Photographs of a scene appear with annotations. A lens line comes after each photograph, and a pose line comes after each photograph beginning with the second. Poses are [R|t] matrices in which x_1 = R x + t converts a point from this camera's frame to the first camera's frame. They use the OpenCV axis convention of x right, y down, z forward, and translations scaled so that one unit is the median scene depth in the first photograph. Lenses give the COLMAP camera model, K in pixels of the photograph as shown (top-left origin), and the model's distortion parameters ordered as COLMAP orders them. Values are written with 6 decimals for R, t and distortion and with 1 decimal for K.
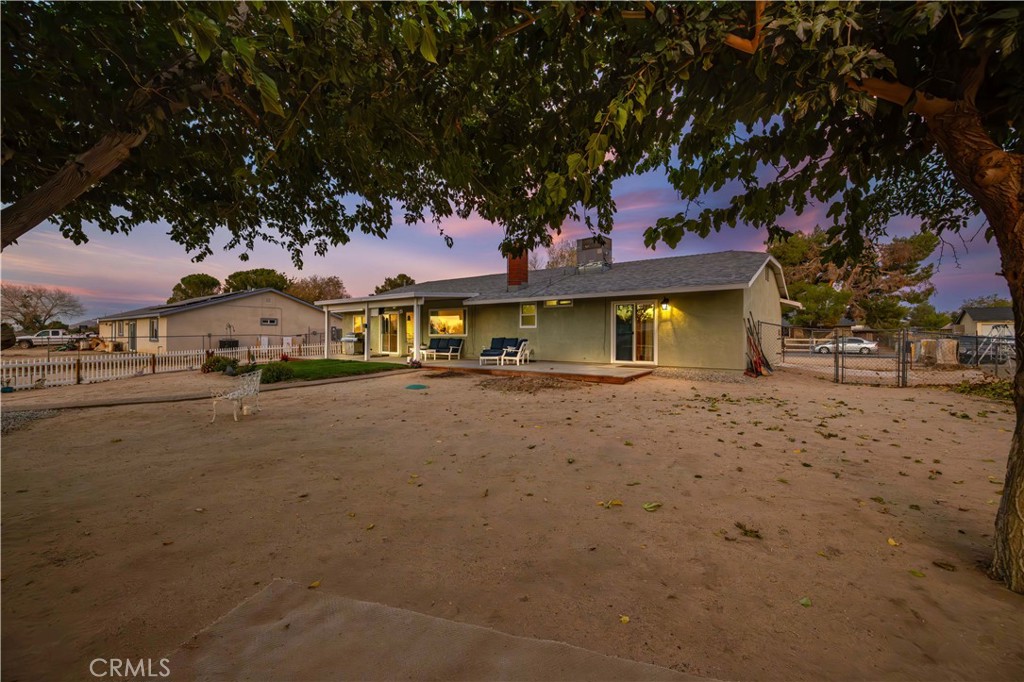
lens RADIAL K [[376.7, 0, 512.0], [0, 376.7, 341.0], [0, 0, 1]] dist [-0.000226, -0.000026]
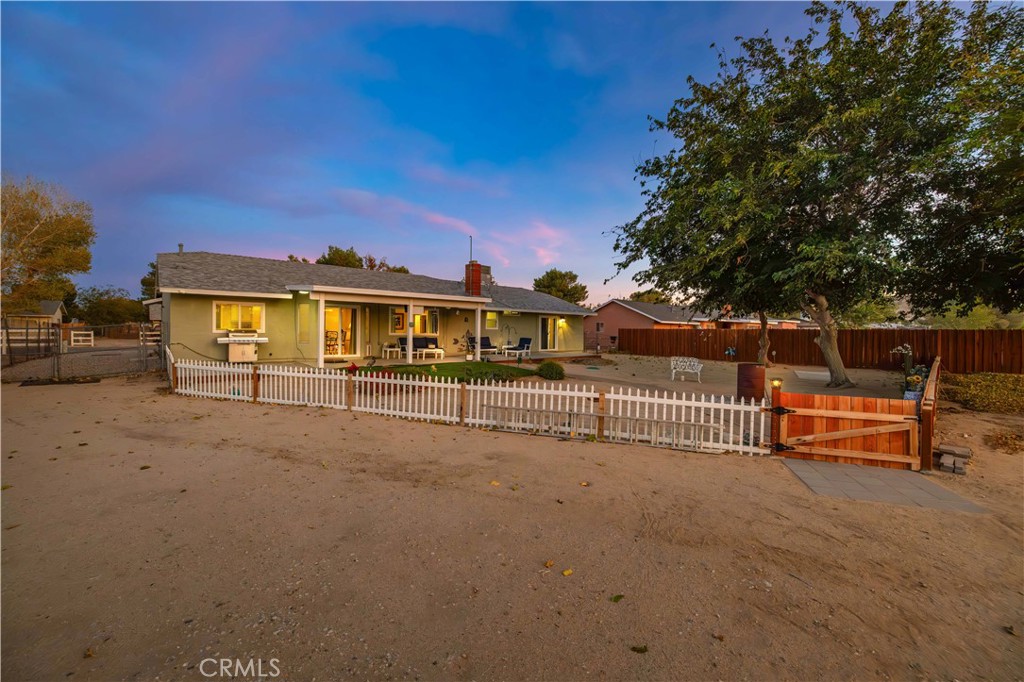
lens RADIAL K [[420.0, 0, 512.0], [0, 420.0, 341.0], [0, 0, 1]] dist [-0.000493, -0.000180]
pose [[0.280027, -0.011187, 0.959927, -1.421060], [0.007675, 0.999926, 0.009414, -0.007773], [-0.959961, 0.004731, 0.280092, 0.534810]]
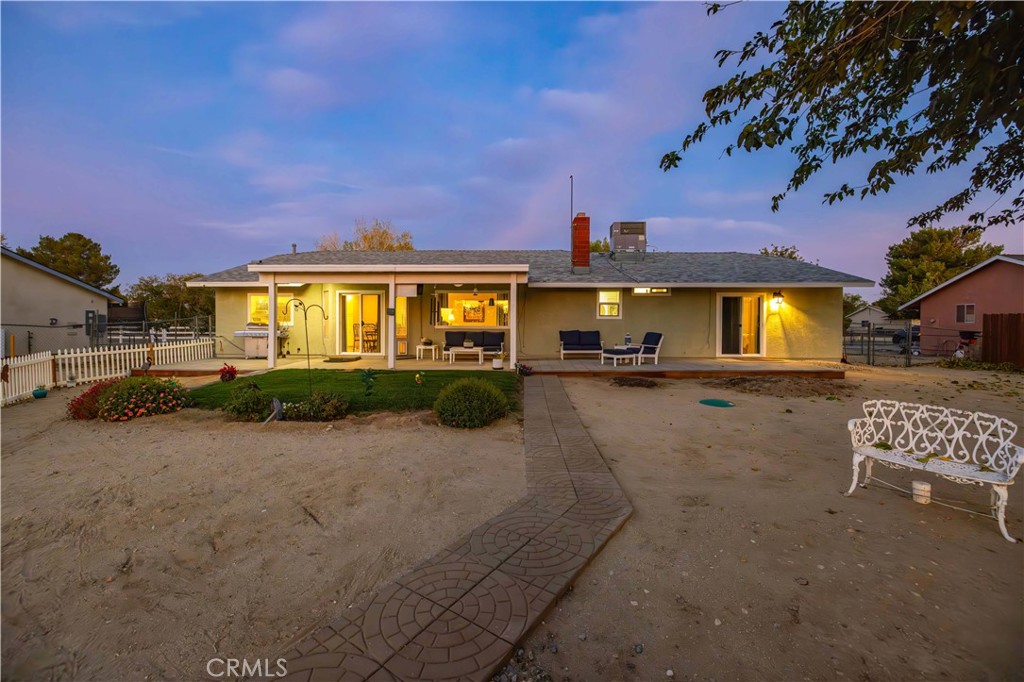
lens RADIAL K [[420.0, 0, 512.0], [0, 420.0, 341.0], [0, 0, 1]] dist [-0.000493, -0.000180]
pose [[0.859083, -0.006746, 0.511793, -0.635375], [0.002631, 0.999958, 0.008764, 0.004484], [-0.511830, -0.006183, 0.859064, 0.331546]]
